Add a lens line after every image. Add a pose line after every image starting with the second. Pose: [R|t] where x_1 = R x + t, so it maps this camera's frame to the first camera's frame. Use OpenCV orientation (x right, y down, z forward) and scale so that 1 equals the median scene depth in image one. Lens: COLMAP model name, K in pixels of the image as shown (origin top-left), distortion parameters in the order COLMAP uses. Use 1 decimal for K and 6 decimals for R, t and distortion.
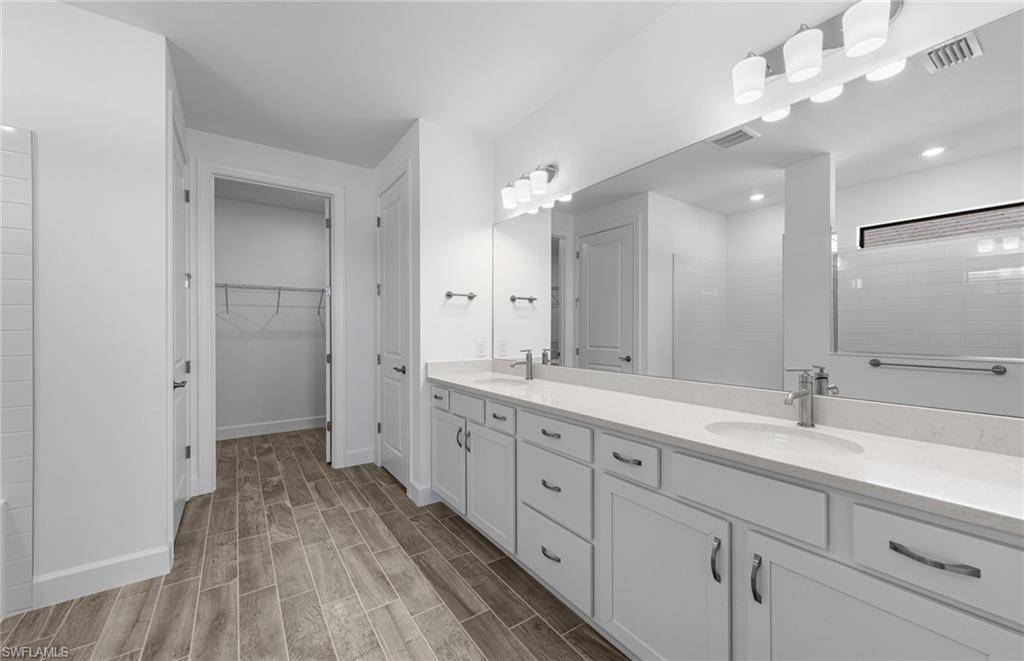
lens RADIAL K [[398.8, 0, 515.0], [0, 398.8, 333.5], [0, 0, 1]] dist [0.006805, -0.000123]
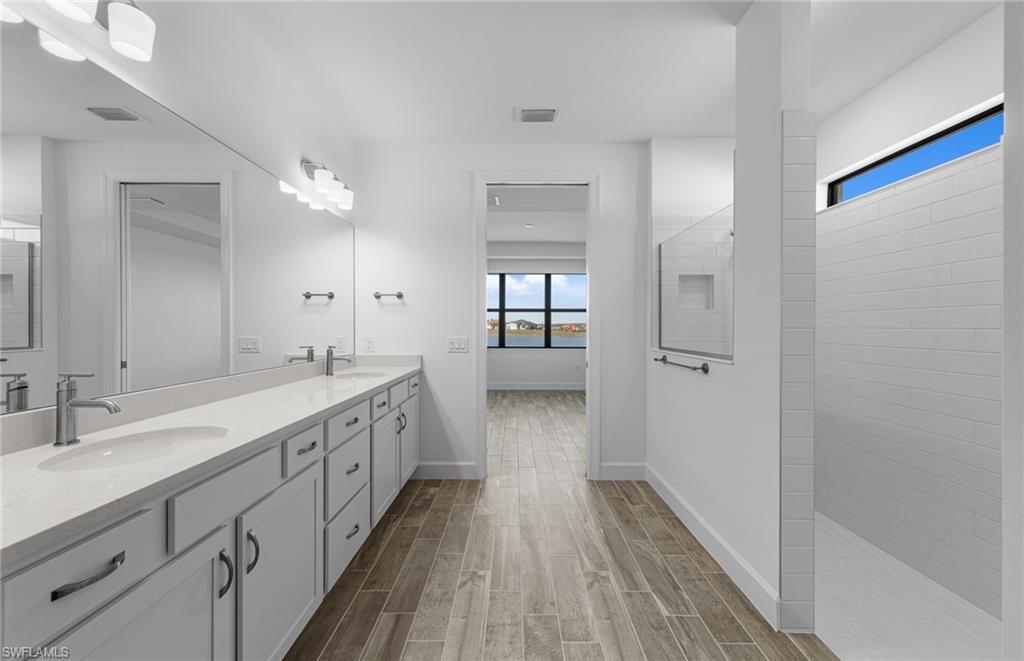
lens RADIAL K [[398.8, 0, 510.5], [0, 398.8, 328.1], [0, 0, 1]] dist [0.006805, -0.000123]
pose [[-0.815814, 0.003741, 0.578302, -0.916883], [0.006739, 0.999973, 0.003039, -0.004061], [-0.578275, 0.006376, -0.815817, 1.668283]]
